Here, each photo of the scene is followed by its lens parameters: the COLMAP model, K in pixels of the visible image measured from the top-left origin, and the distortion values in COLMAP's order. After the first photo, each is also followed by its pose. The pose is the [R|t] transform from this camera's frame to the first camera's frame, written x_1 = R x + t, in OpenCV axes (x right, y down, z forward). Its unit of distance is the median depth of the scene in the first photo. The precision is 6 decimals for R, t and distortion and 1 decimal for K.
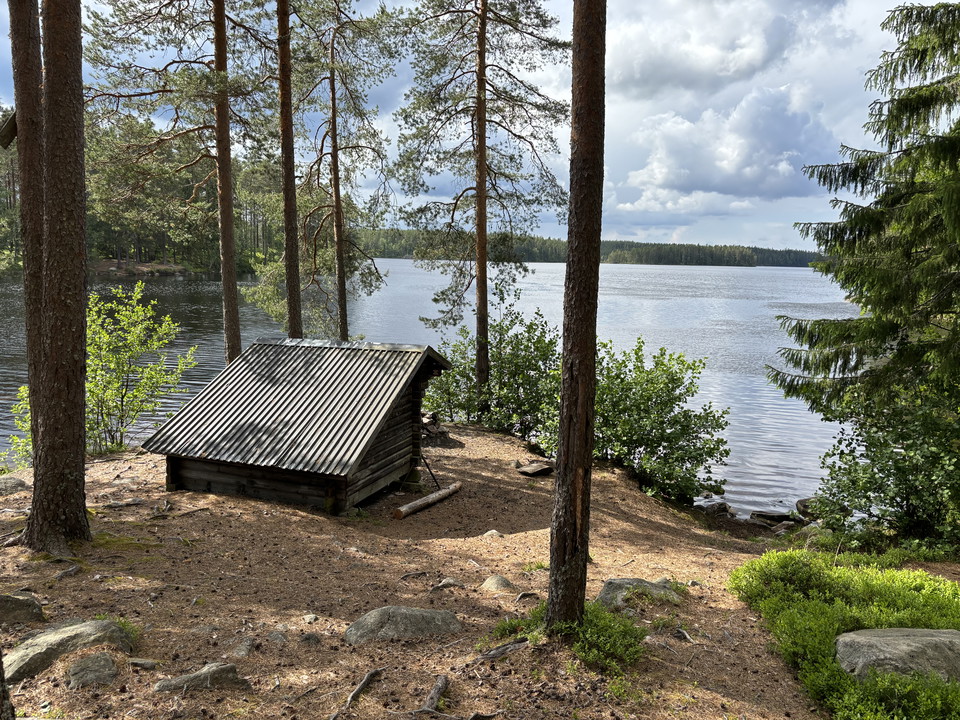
lens RADIAL K [[728.4, 0, 476.6], [0, 728.4, 361.0], [0, 0, 1]] dist [0.000879, -0.003781]
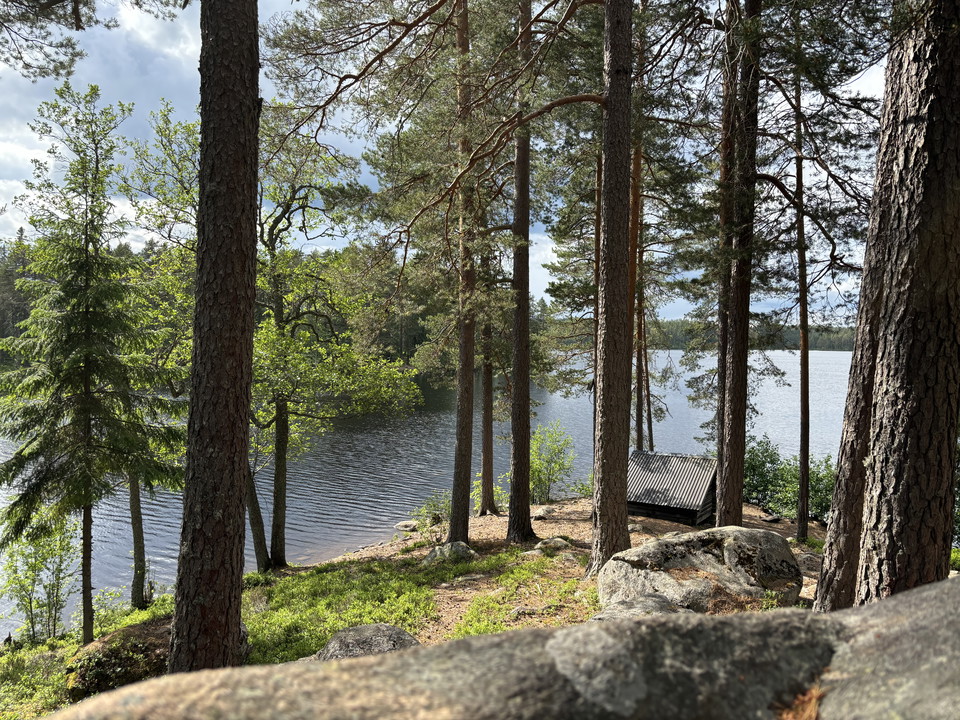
lens RADIAL K [[728.4, 0, 476.6], [0, 728.4, 361.0], [0, 0, 1]] dist [0.000879, -0.003781]
pose [[0.972666, -0.007210, -0.232099, -0.205542], [-0.021091, 0.992643, -0.119224, -0.022183], [0.231251, 0.120861, 0.965358, -1.008399]]
